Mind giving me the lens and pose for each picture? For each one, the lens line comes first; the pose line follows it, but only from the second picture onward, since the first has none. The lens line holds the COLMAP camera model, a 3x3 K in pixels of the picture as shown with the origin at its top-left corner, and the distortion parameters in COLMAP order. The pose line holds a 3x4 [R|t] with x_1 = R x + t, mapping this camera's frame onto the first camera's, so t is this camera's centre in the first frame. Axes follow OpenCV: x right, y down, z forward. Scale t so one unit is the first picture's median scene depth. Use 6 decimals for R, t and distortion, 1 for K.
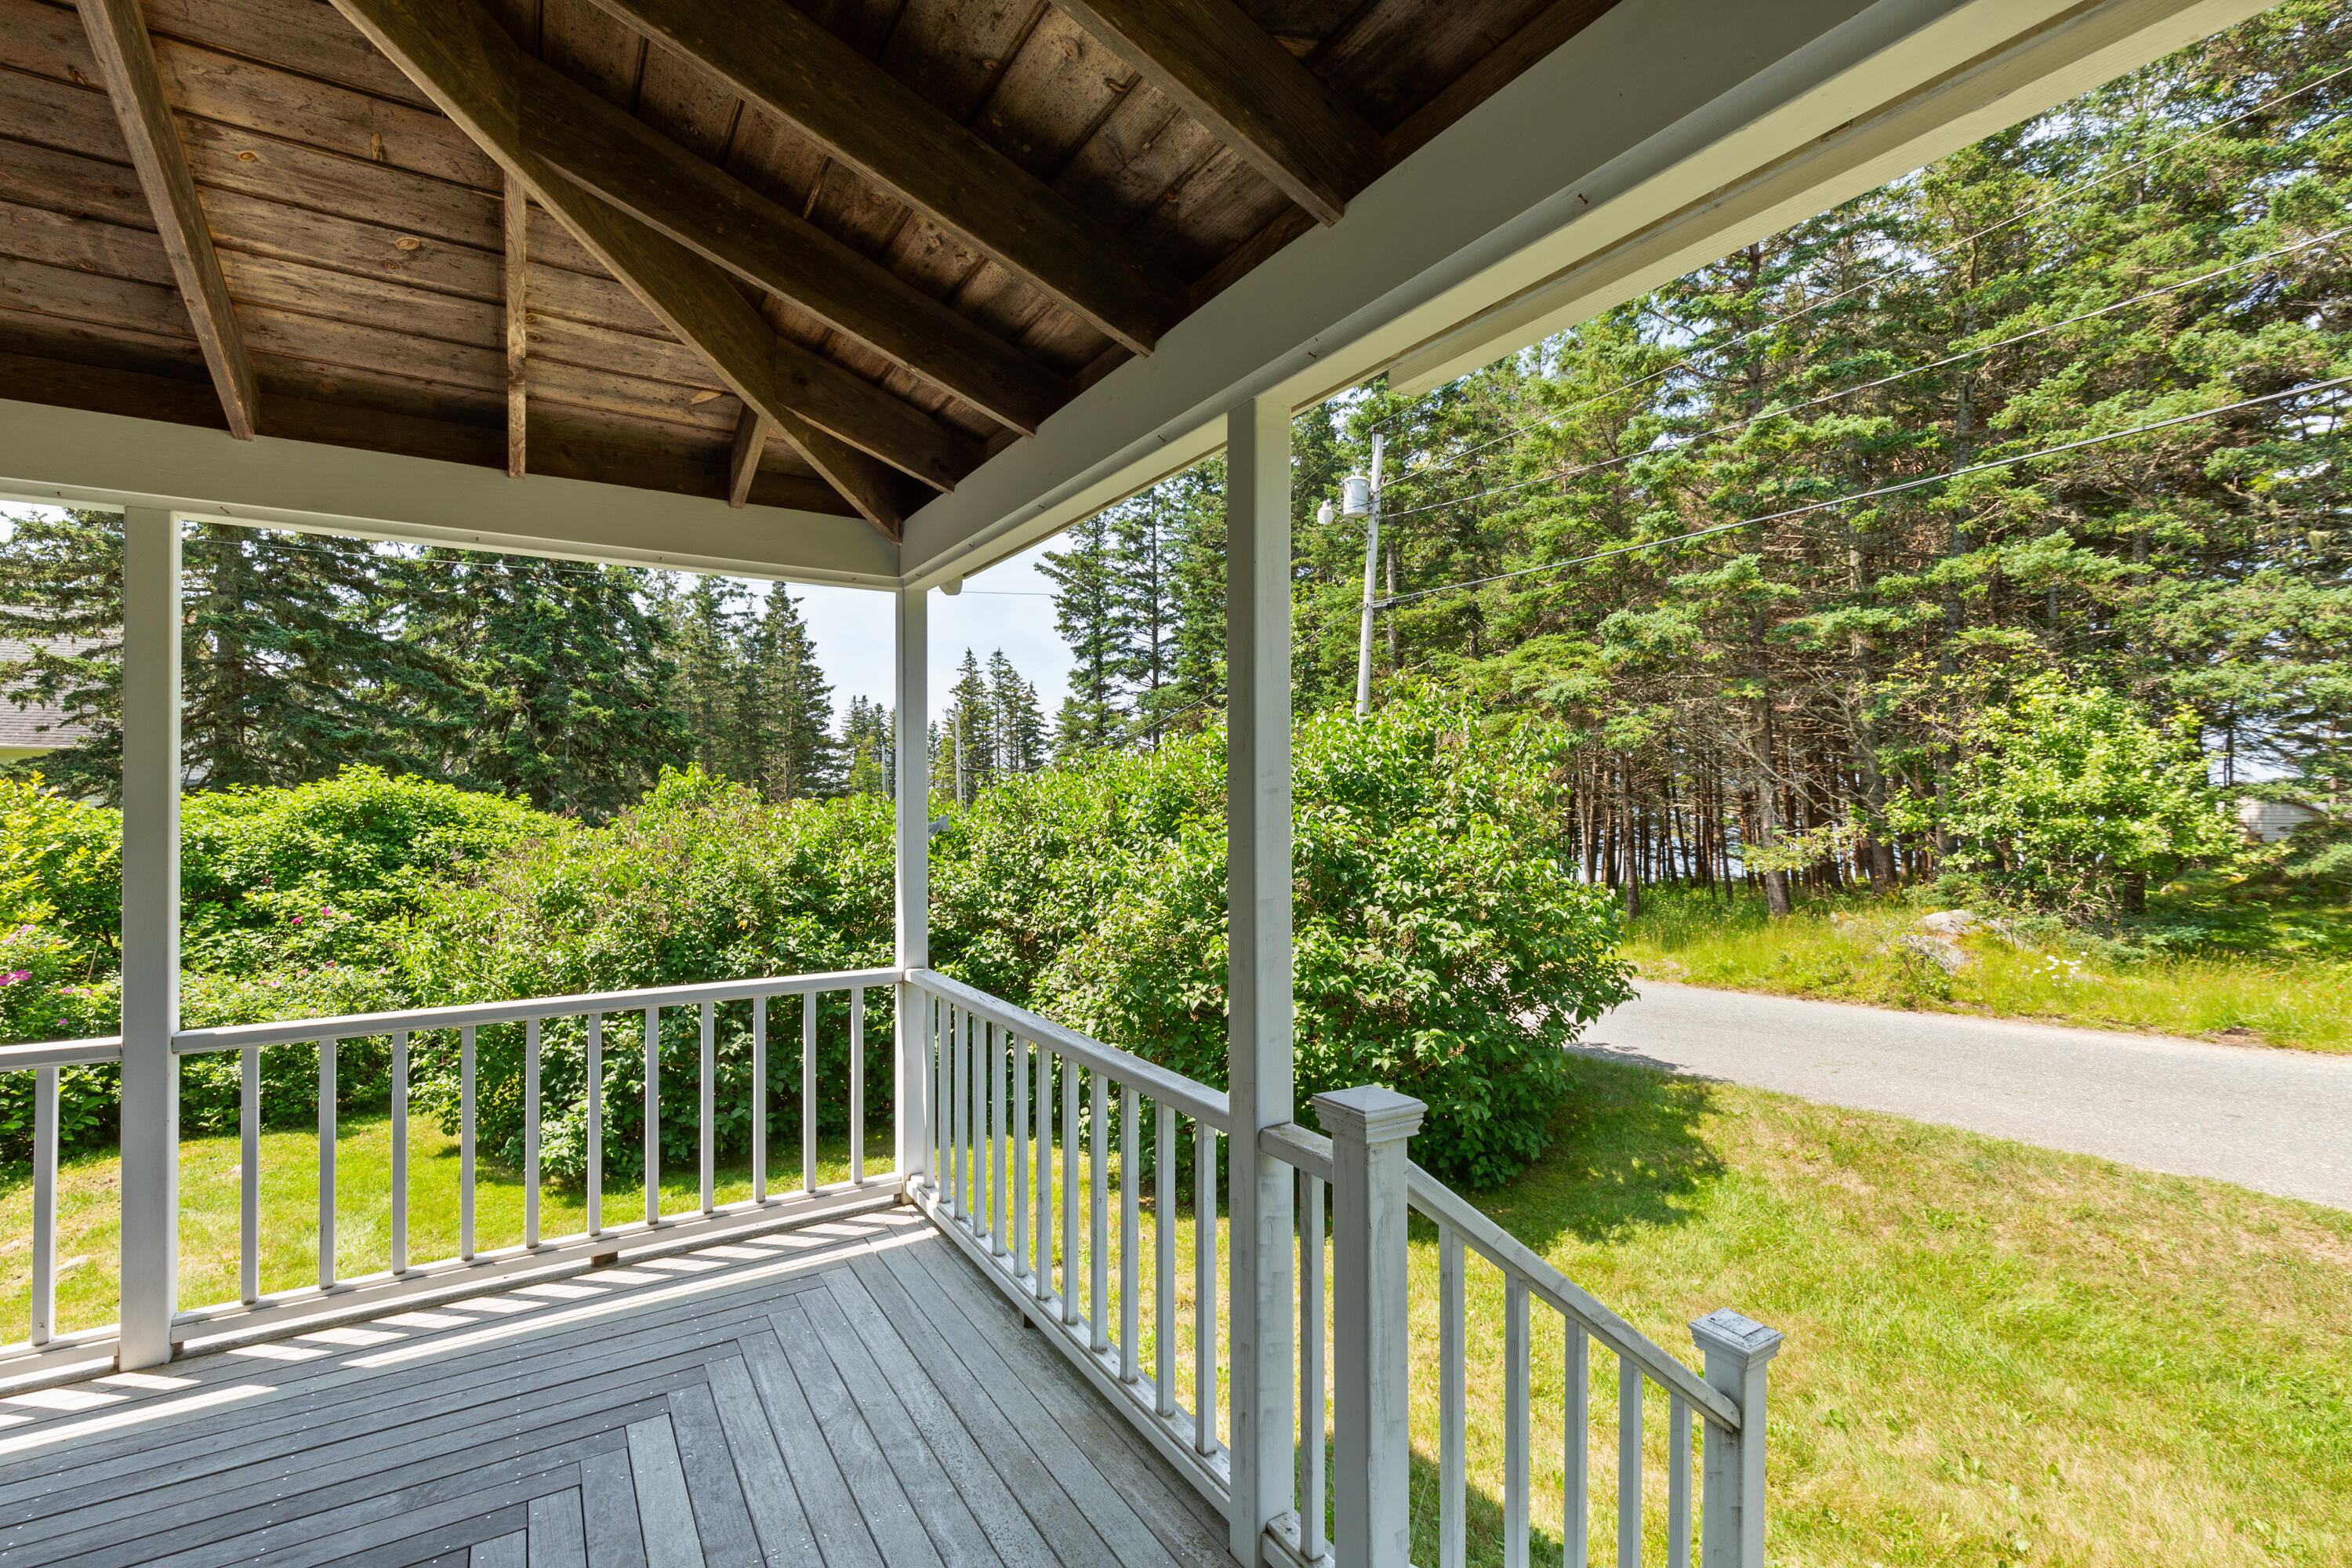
lens RADIAL K [[1077.1, 0, 1179.3], [0, 1077.1, 796.1], [0, 0, 1]] dist [-0.001771, 0.001589]
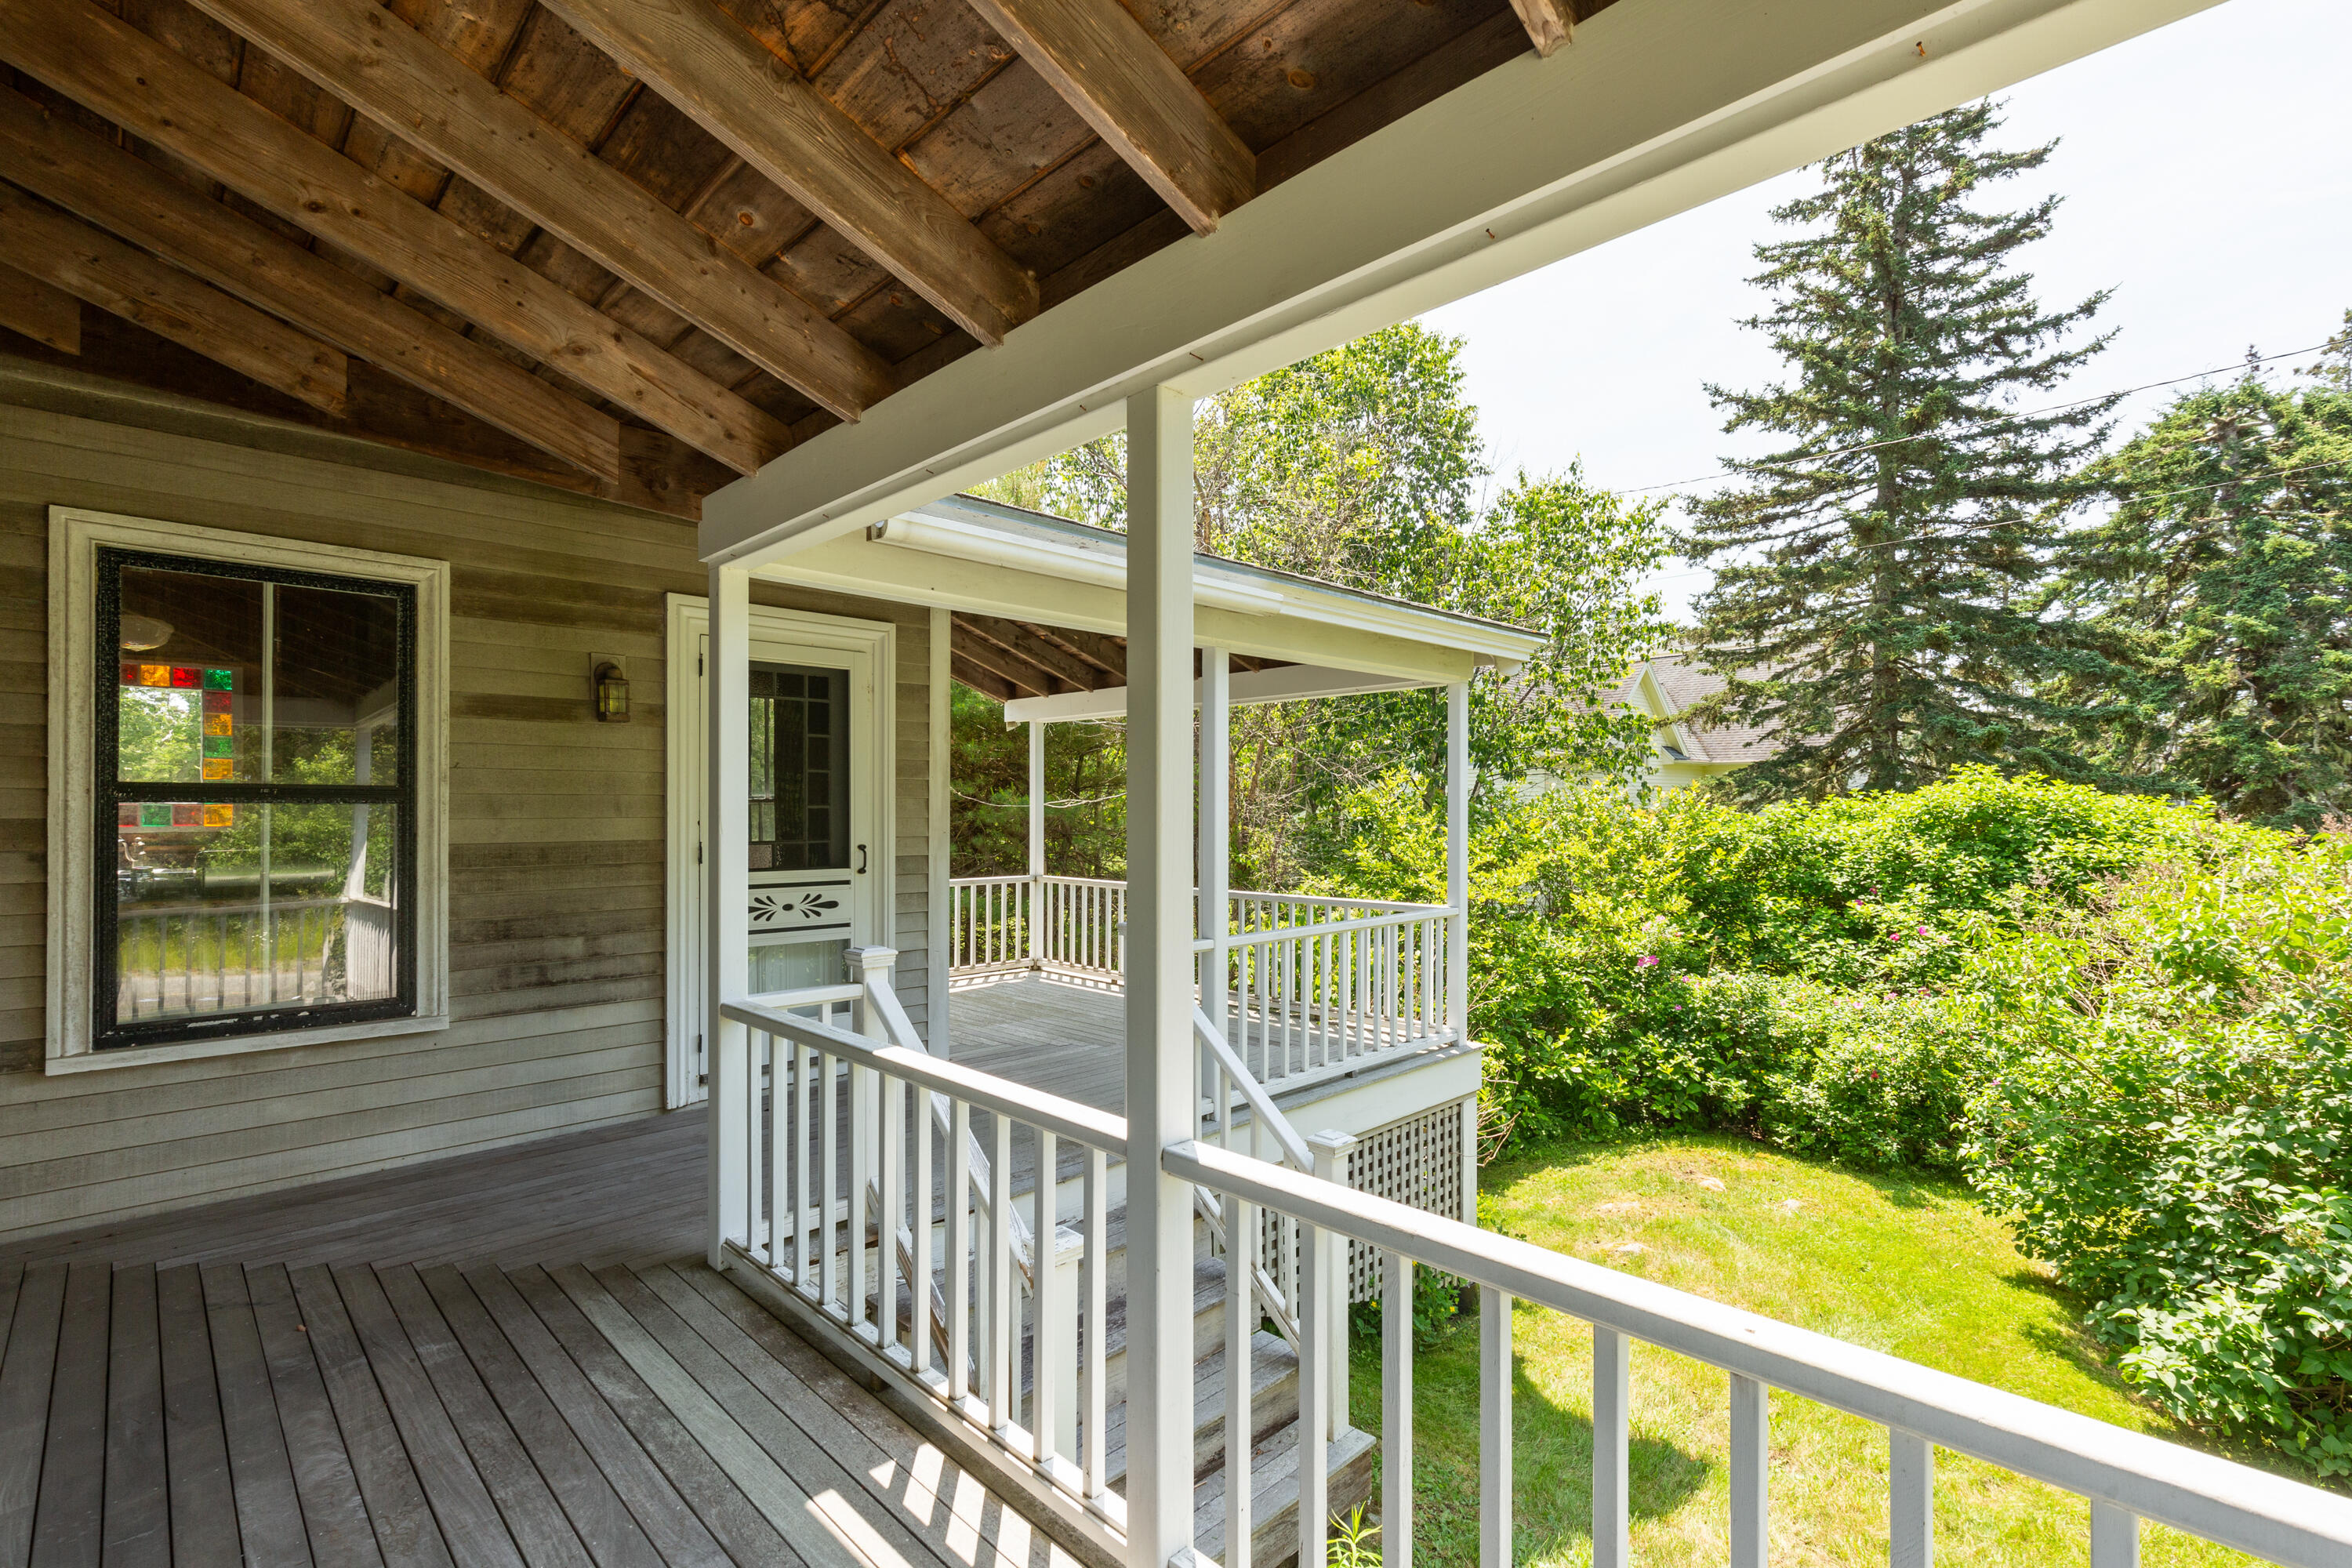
lens RADIAL K [[1077.1, 0, 1177.0], [0, 1077.1, 805.6], [0, 0, 1]] dist [-0.001771, 0.001589]
pose [[0.217656, -0.000819, -0.976025, -0.058486], [0.005190, 0.999986, 0.000318, 0.000612], [0.976012, -0.005135, 0.217657, 0.198112]]
